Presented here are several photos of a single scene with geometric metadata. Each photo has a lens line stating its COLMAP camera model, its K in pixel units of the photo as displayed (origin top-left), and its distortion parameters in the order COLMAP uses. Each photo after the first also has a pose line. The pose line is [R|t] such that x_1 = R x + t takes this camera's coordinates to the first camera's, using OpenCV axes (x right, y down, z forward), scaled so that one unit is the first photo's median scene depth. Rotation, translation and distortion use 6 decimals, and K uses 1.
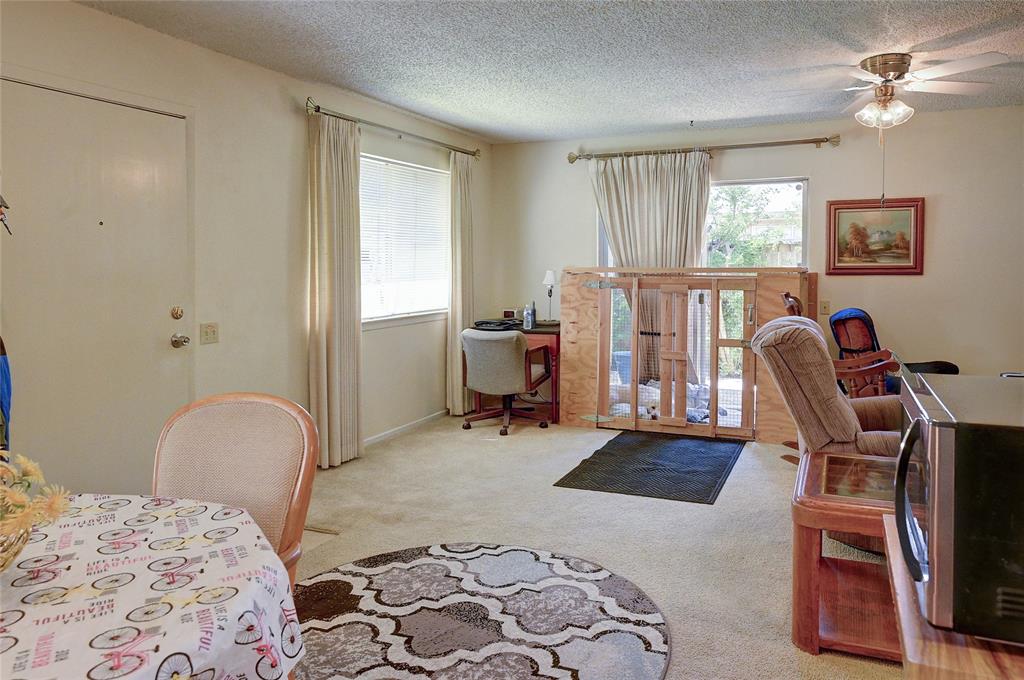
lens RADIAL K [[699.4, 0, 547.0], [0, 699.4, 295.3], [0, 0, 1]] dist [-0.002846, -0.001614]
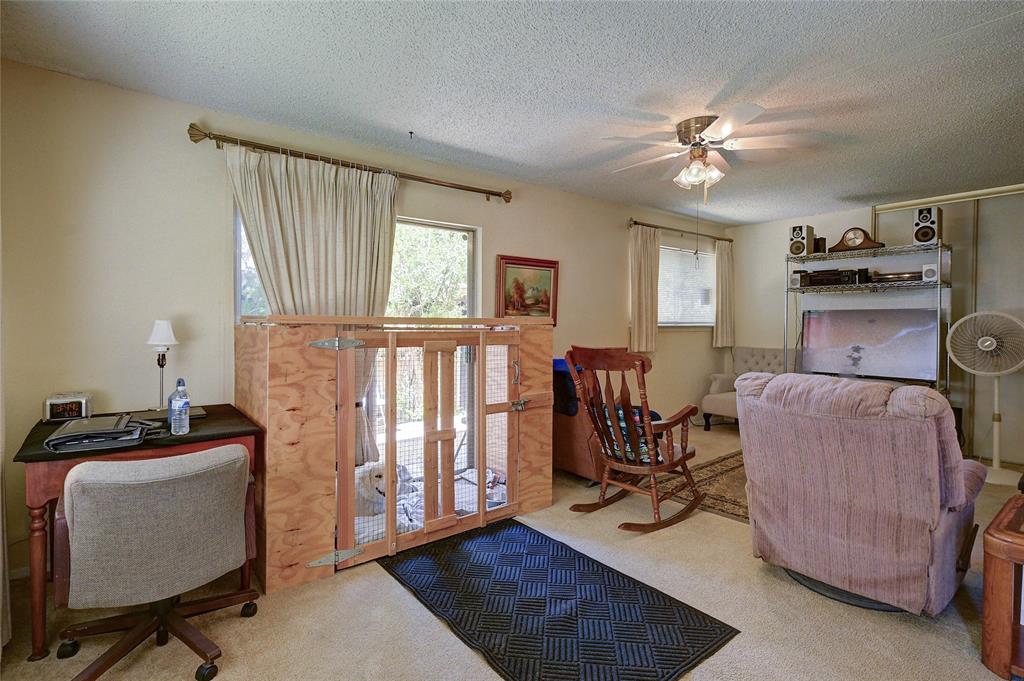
lens RADIAL K [[501.2, 0, 497.4], [0, 501.2, 335.0], [0, 0, 1]] dist [-0.000498, 0.000623]
pose [[0.503328, -0.016469, 0.863939, -0.238010], [0.029253, 0.999570, 0.002012, -0.019084], [-0.863600, 0.024260, 0.503593, 0.642141]]
